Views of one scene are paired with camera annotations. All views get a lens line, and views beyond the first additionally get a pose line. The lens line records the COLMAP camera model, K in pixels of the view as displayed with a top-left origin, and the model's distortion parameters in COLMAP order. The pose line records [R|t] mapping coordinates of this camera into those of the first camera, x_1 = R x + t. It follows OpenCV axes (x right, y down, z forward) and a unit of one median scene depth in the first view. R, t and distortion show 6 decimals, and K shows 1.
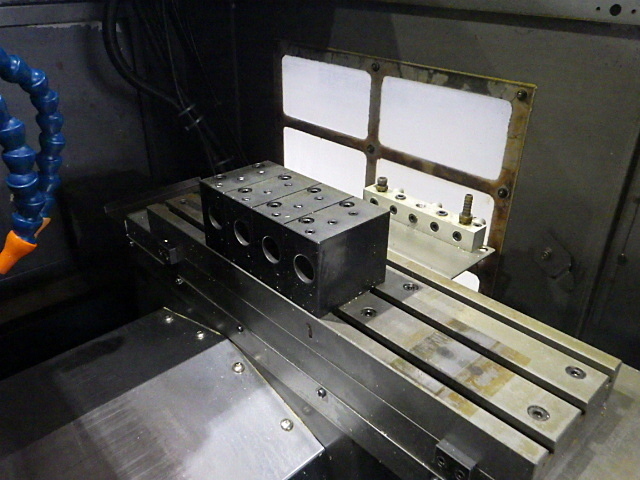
lens RADIAL K [[517.7, 0, 320.8], [0, 517.7, 236.6], [0, 0, 1]] dist [-0.005999, -0.011382]
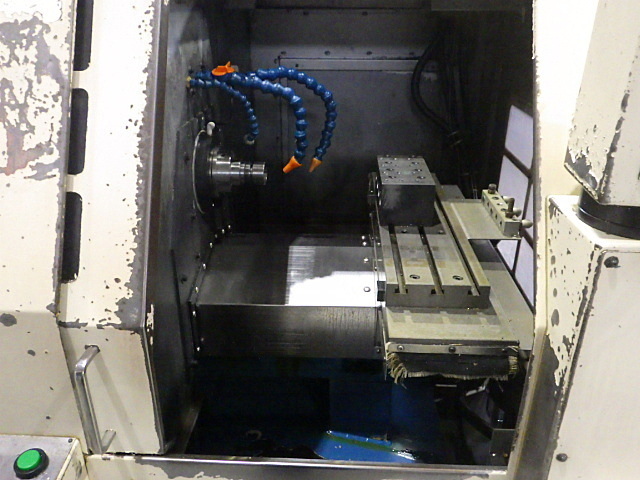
lens RADIAL K [[517.7, 0, 322.1], [0, 517.7, 237.7], [0, 0, 1]] dist [-0.005999, -0.011382]
pose [[0.692370, 0.287412, -0.661829, 1.053464], [-0.339624, 0.939094, 0.052522, 0.157363], [0.636615, 0.188408, 0.747812, -0.546038]]
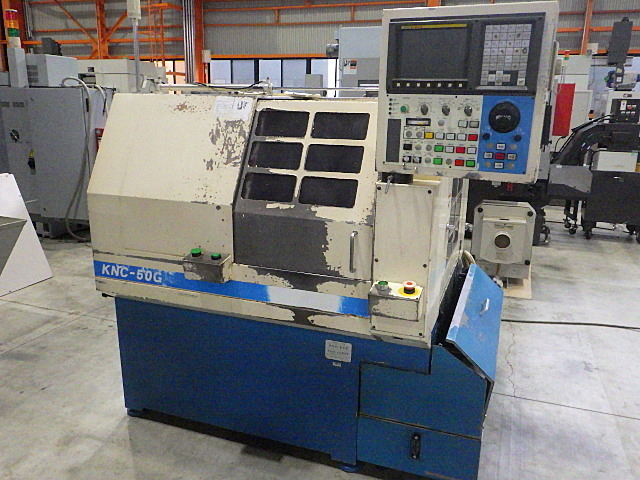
lens RADIAL K [[517.7, 0, 316.6], [0, 517.7, 244.2], [0, 0, 1]] dist [-0.005999, -0.011382]
pose [[0.441791, 0.223911, -0.868726, 3.418113], [-0.439933, 0.897997, 0.007727, 0.516723], [0.781844, 0.378767, 0.495233, -1.275037]]
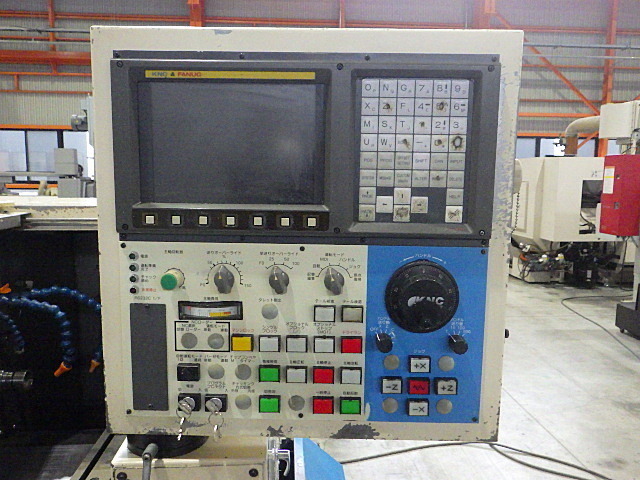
lens RADIAL K [[517.7, 0, 320.3], [0, 517.7, 242.5], [0, 0, 1]] dist [-0.005999, -0.011382]
pose [[0.777299, 0.064744, -0.625791, 1.895281], [-0.297463, 0.914305, -0.274887, -0.215081], [0.554367, 0.399819, 0.729947, -0.412553]]
